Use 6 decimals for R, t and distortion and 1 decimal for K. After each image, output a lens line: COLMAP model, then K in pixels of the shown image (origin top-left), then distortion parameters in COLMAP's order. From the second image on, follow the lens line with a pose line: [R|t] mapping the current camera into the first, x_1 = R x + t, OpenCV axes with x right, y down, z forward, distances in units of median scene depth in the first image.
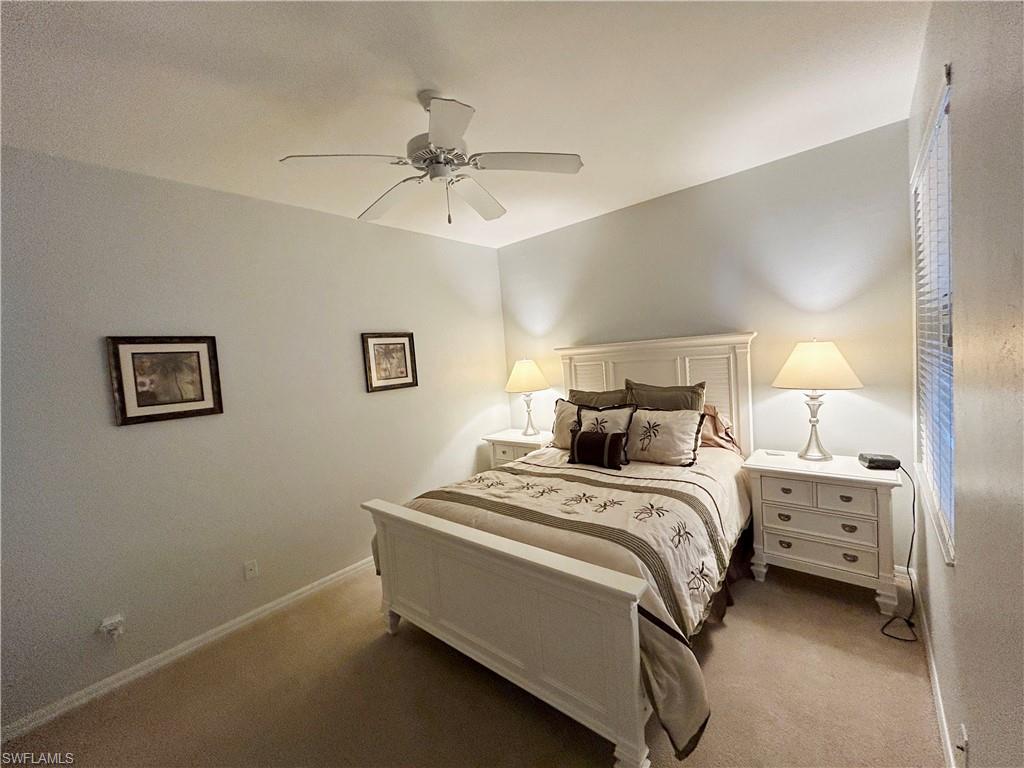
lens RADIAL K [[409.3, 0, 510.8], [0, 409.3, 381.6], [0, 0, 1]] dist [0.000876, 0.000078]
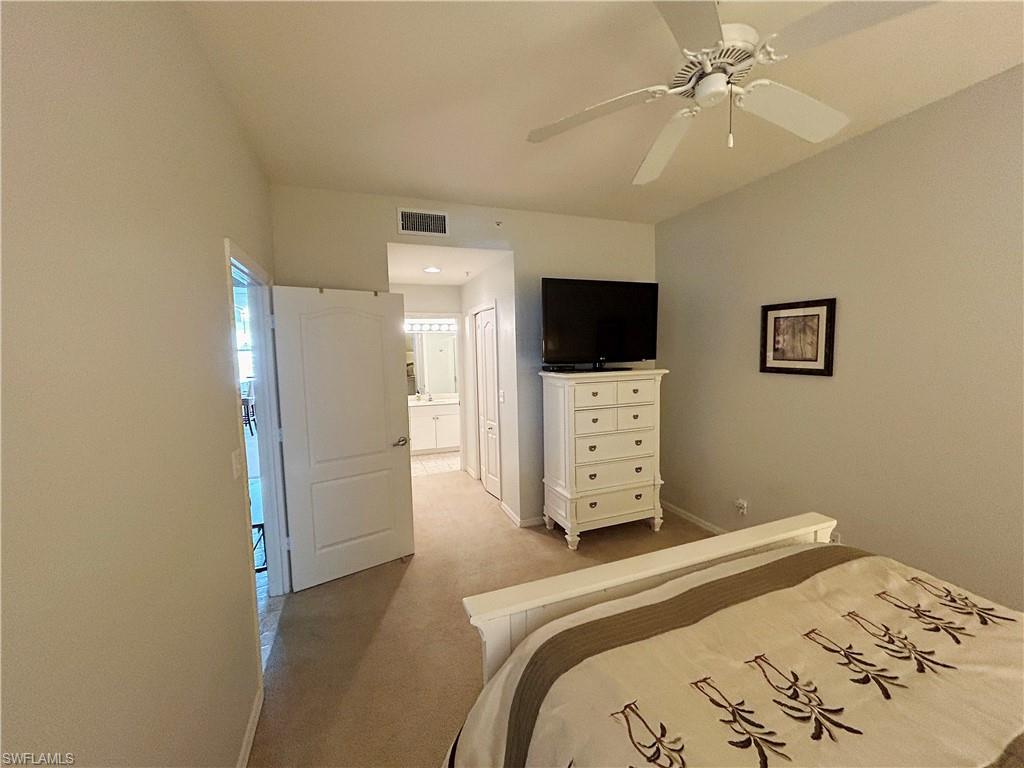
lens RADIAL K [[409.3, 0, 512.7], [0, 409.3, 384.1], [0, 0, 1]] dist [0.000876, 0.000078]
pose [[-0.468946, 0.163742, -0.867916, 0.570075], [0.004331, 0.983079, 0.183129, -0.097529], [0.883216, 0.082118, -0.461721, 0.839876]]
